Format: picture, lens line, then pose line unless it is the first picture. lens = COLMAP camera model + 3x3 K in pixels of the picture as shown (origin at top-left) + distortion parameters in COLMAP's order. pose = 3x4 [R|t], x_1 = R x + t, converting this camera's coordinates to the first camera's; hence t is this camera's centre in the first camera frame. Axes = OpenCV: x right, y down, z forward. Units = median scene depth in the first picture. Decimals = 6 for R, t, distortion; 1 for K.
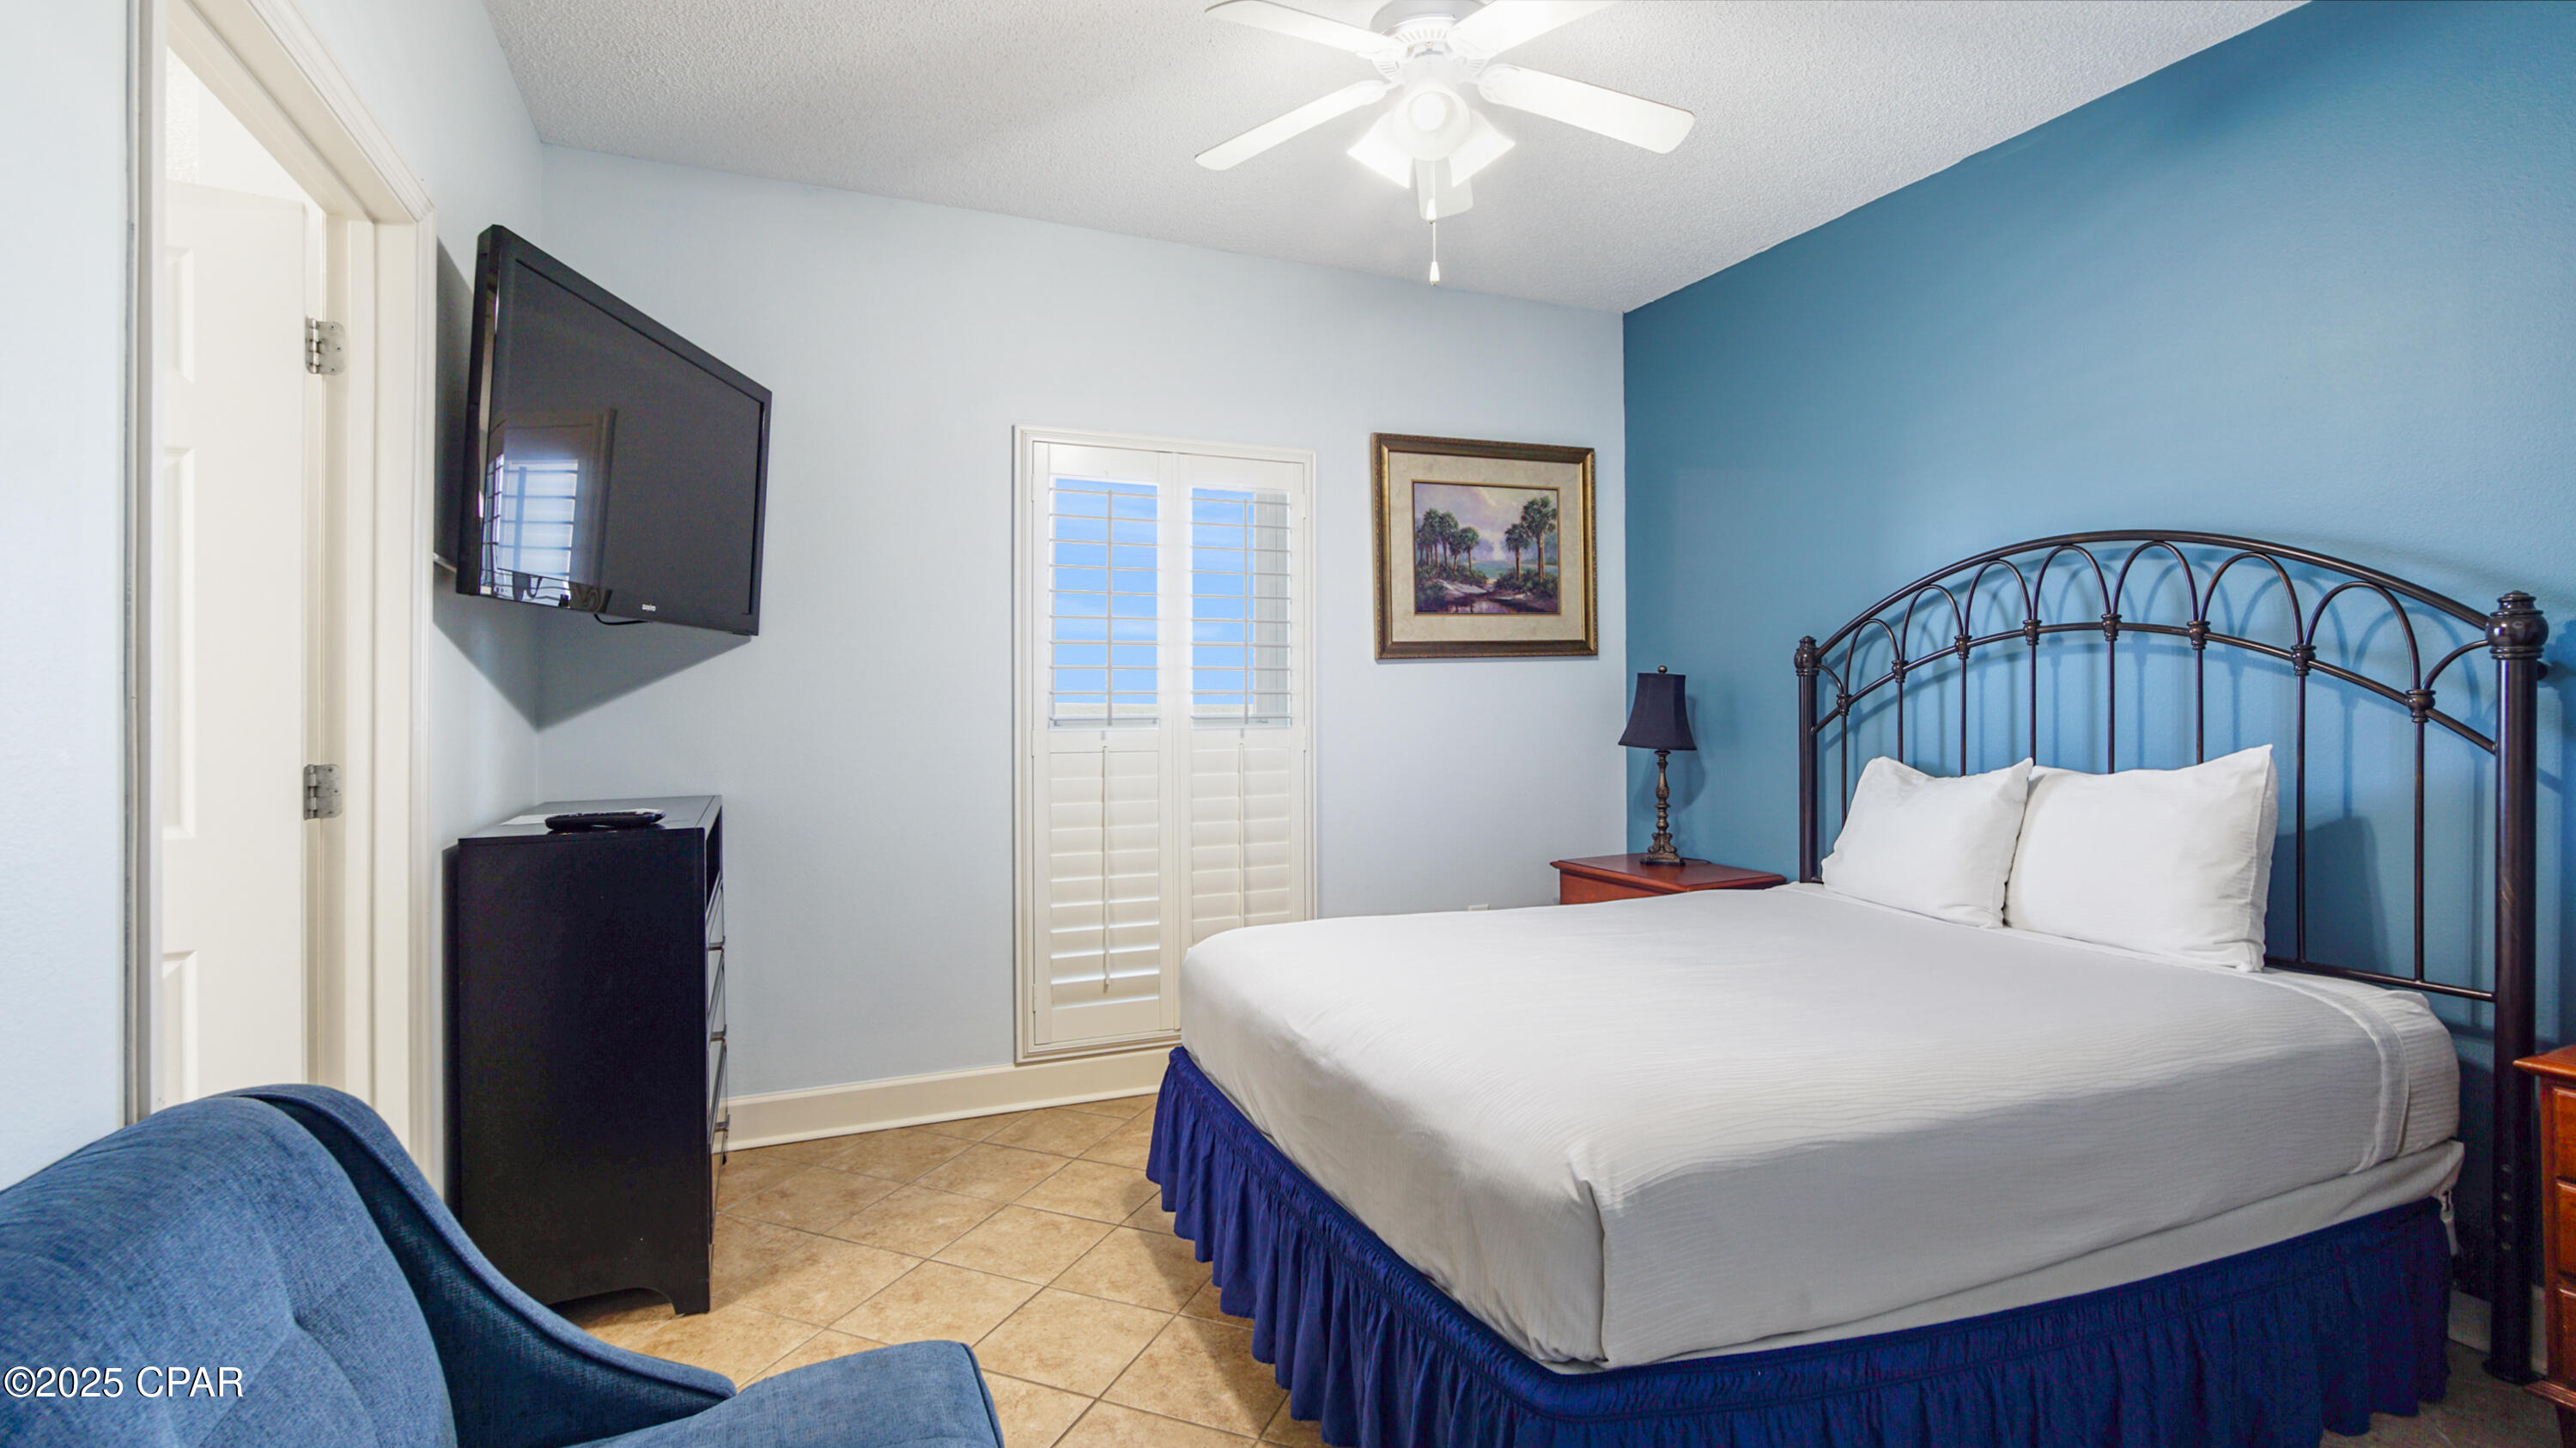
lens RADIAL K [[1210.5, 0, 1330.2], [0, 1210.5, 700.4], [0, 0, 1]] dist [-0.001854, -0.000248]
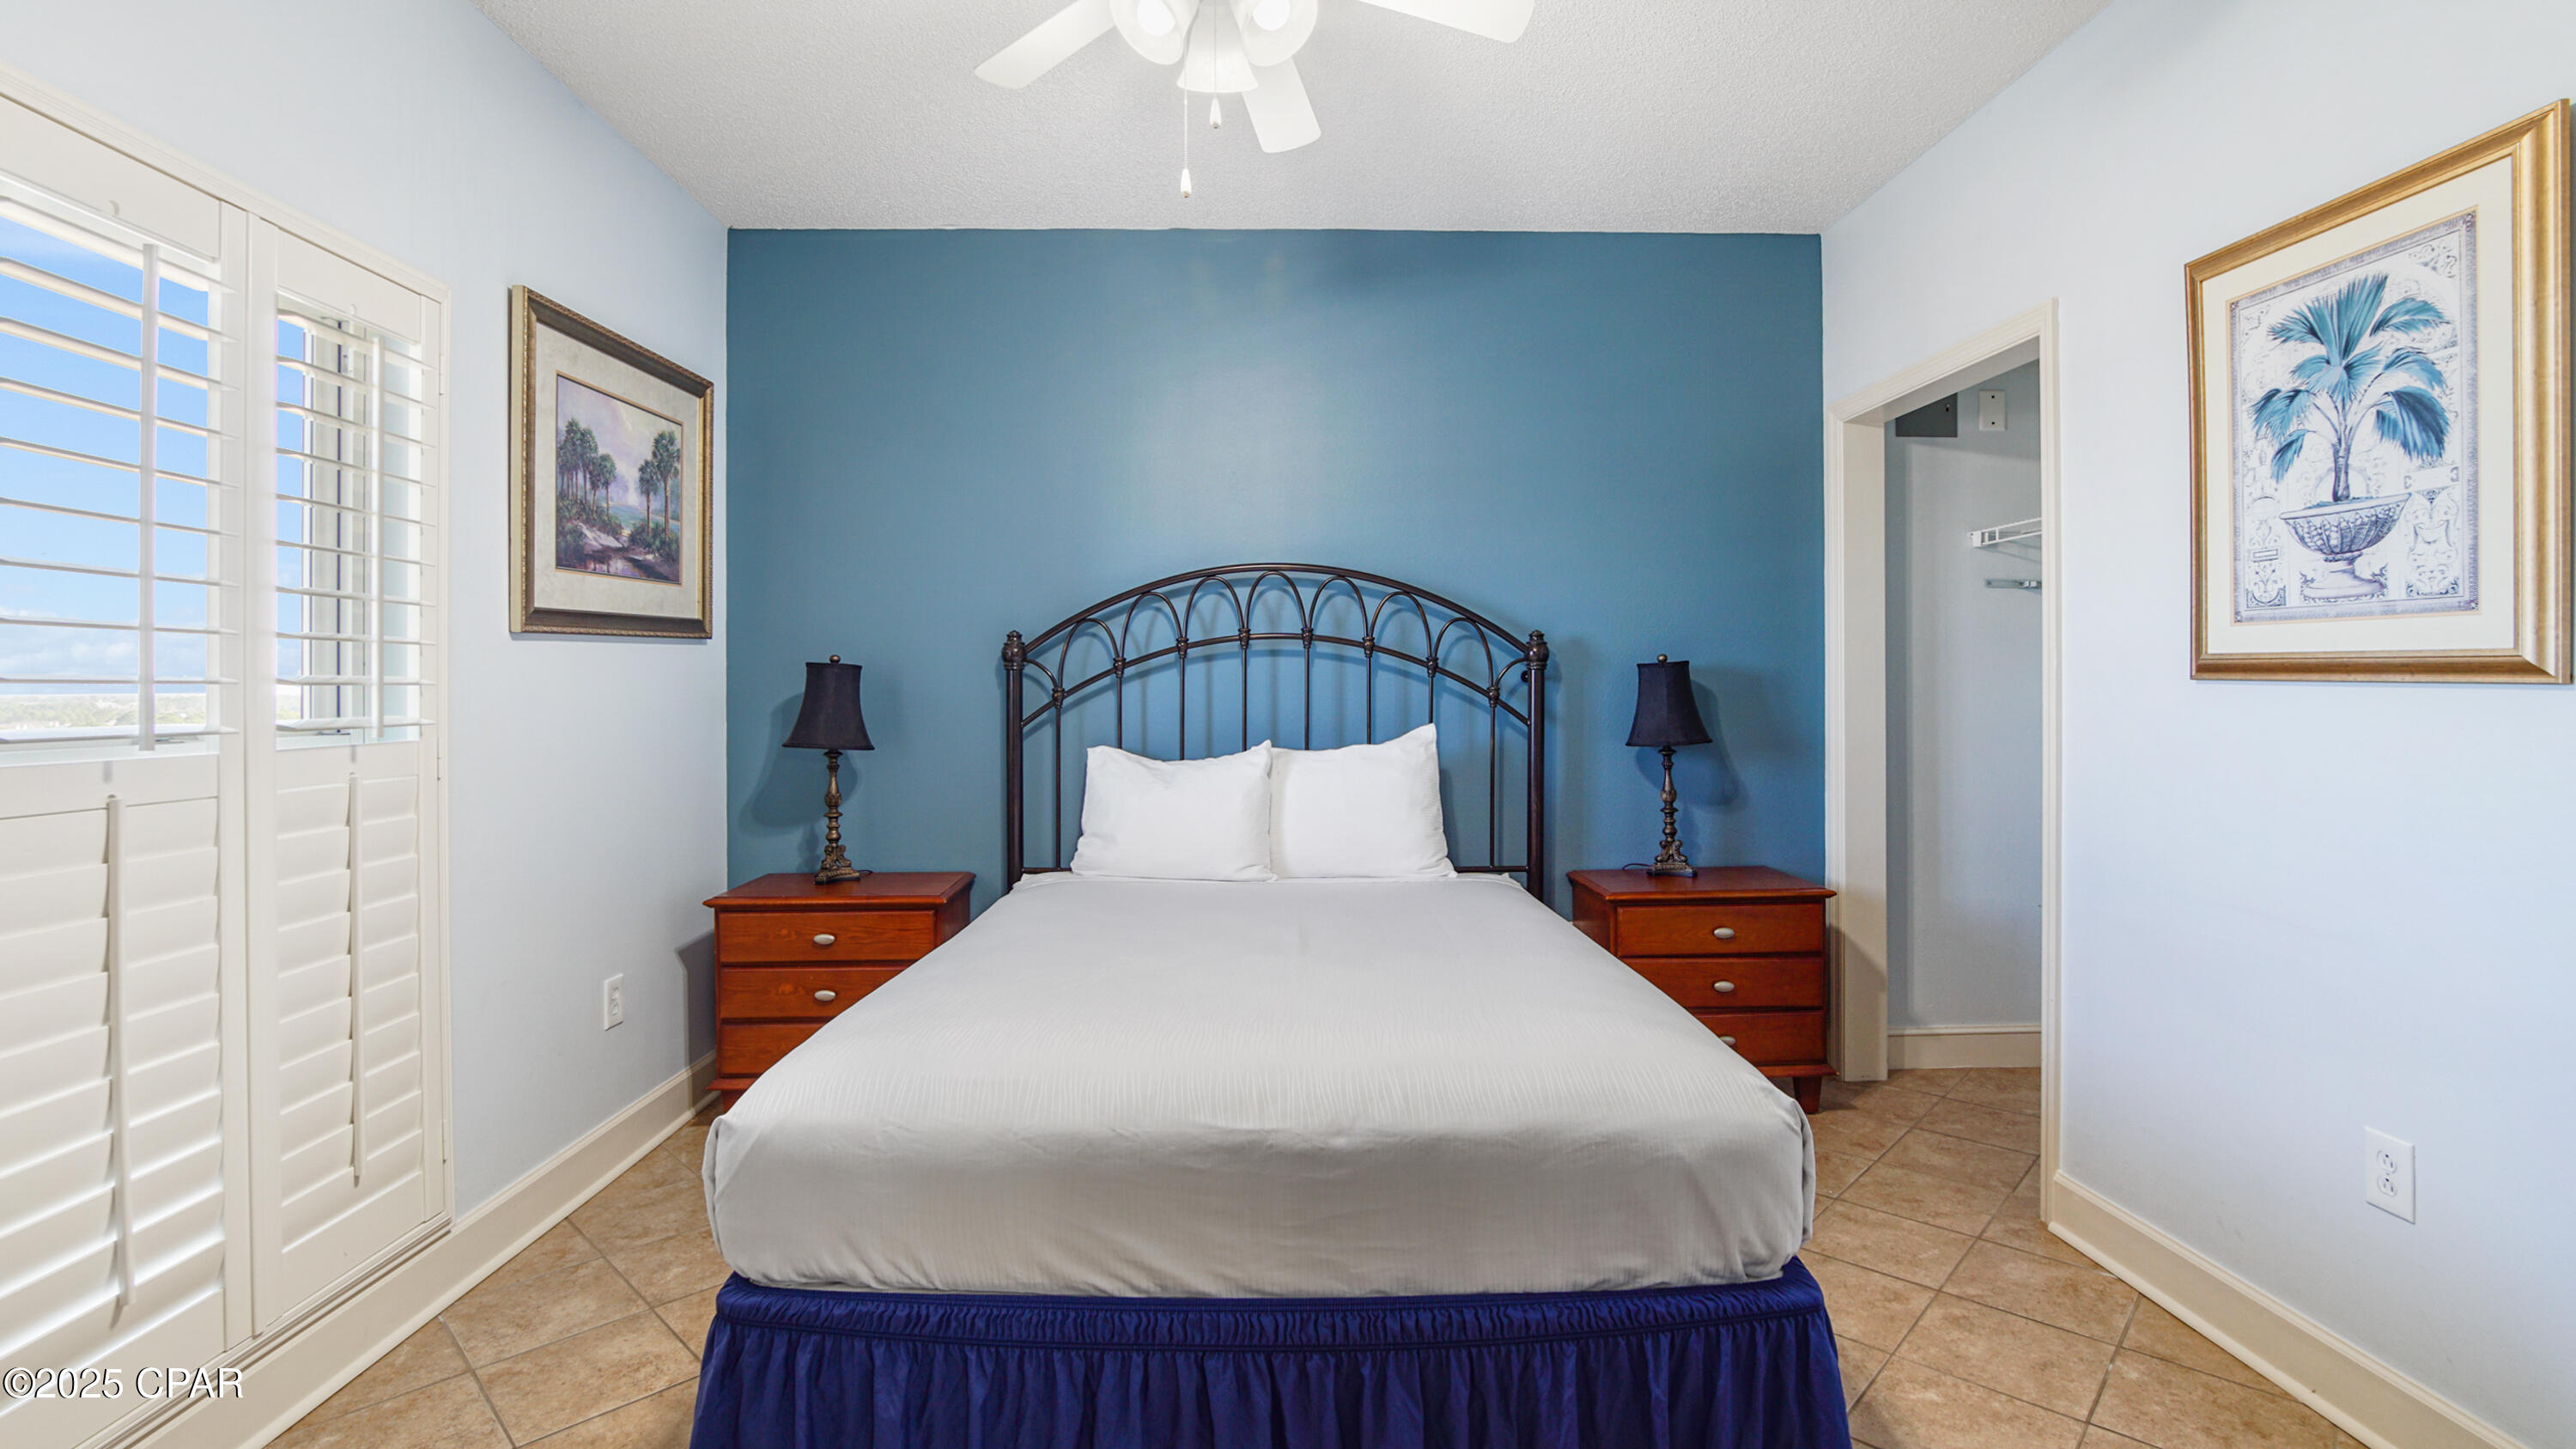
lens RADIAL K [[1171.9, 0, 1287.6], [0, 1171.9, 686.4], [0, 0, 1]] dist [0.000139, 0.000008]
pose [[0.398880, 0.004260, 0.916993, -0.364670], [0.000140, 0.999989, -0.004707, -0.001563], [-0.917003, 0.002006, 0.398875, 0.352587]]
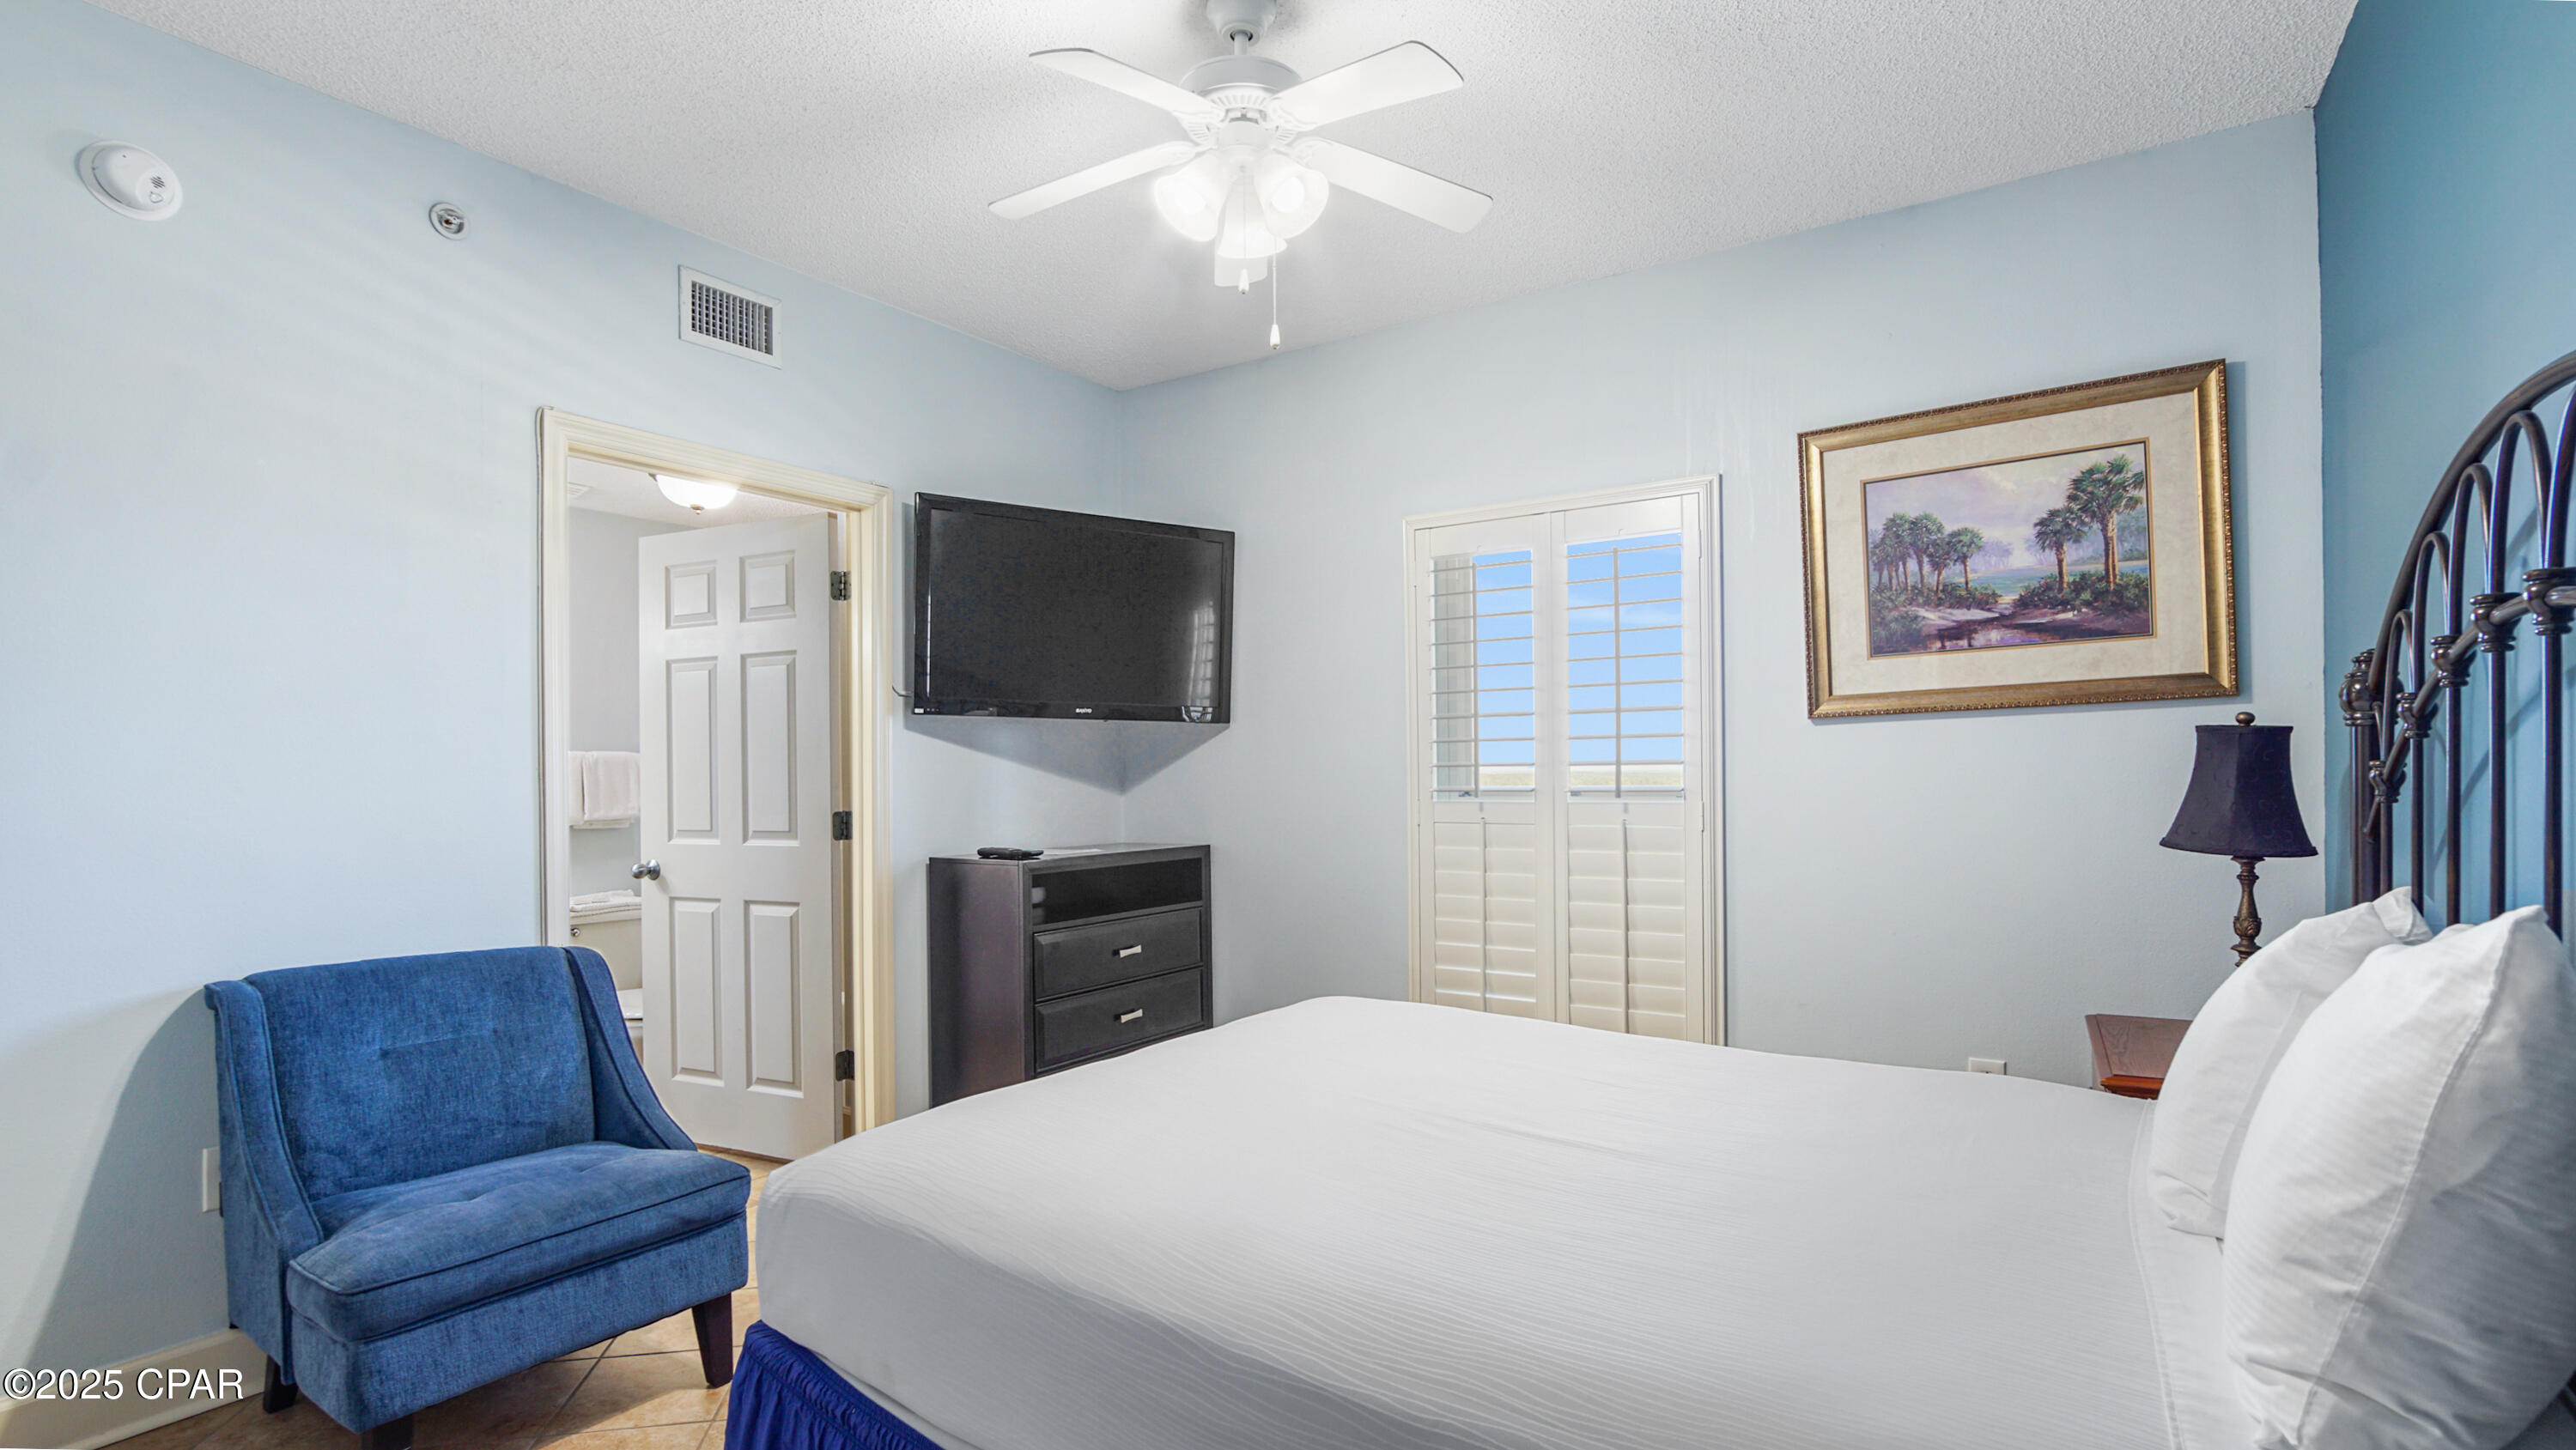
lens RADIAL K [[1221.0, 0, 1290.8], [0, 1221.0, 783.3], [0, 0, 1]] dist [0.000966, 0.000005]
pose [[0.523266, 0.007073, -0.852140, 0.524671], [0.007107, 0.999895, 0.012664, -0.004339], [0.852140, -0.012683, 0.523161, 0.284045]]
